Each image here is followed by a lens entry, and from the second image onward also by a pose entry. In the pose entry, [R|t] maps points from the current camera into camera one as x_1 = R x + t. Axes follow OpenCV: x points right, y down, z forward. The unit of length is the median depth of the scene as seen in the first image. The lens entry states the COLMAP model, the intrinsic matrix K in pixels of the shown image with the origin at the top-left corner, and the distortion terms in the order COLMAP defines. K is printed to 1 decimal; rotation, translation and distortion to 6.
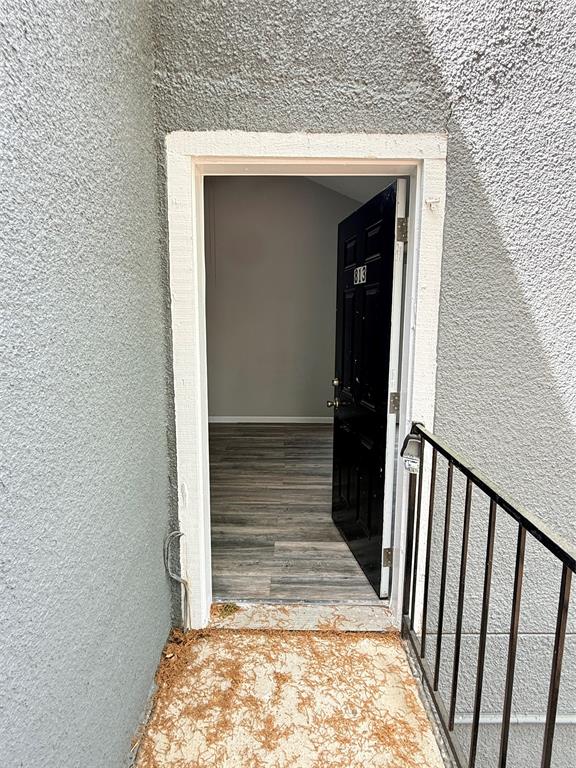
lens RADIAL K [[428.7, 0, 289.0], [0, 428.7, 384.7], [0, 0, 1]] dist [0.002801, -0.002110]
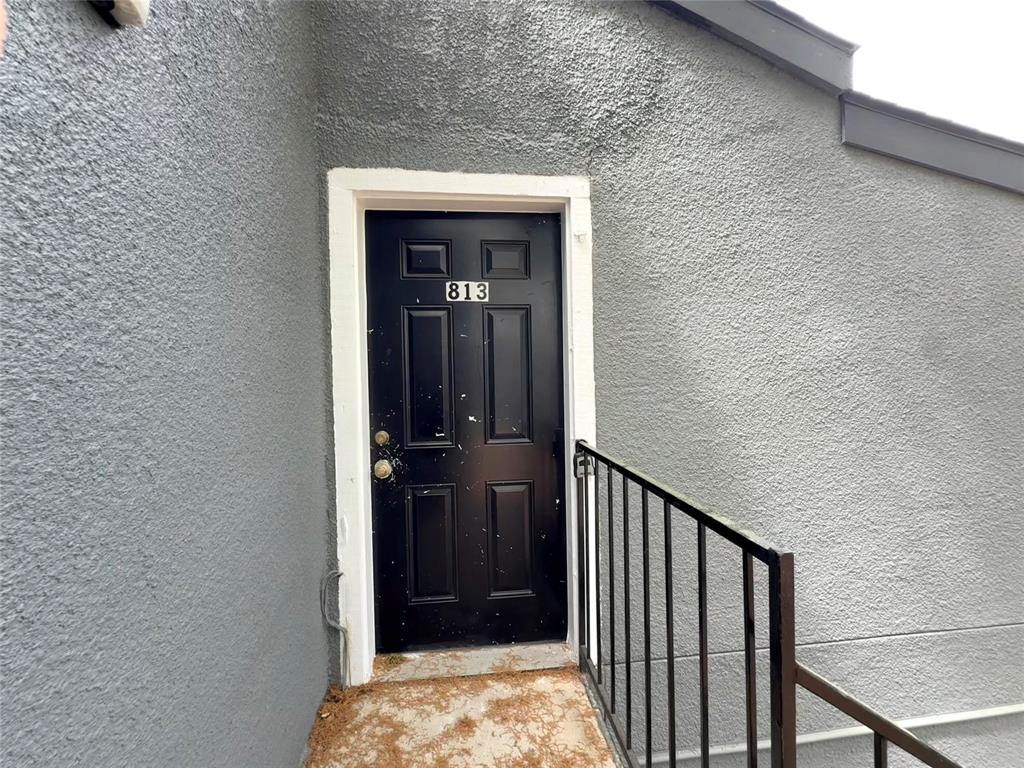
lens RADIAL K [[449.5, 0, 513.9], [0, 449.5, 380.2], [0, 0, 1]] dist [-0.001471, 0.000302]
pose [[0.992608, -0.027459, 0.118214, 0.020366], [0.043019, 0.990427, -0.131161, 0.089065], [-0.113481, 0.135277, 0.984288, -0.062573]]
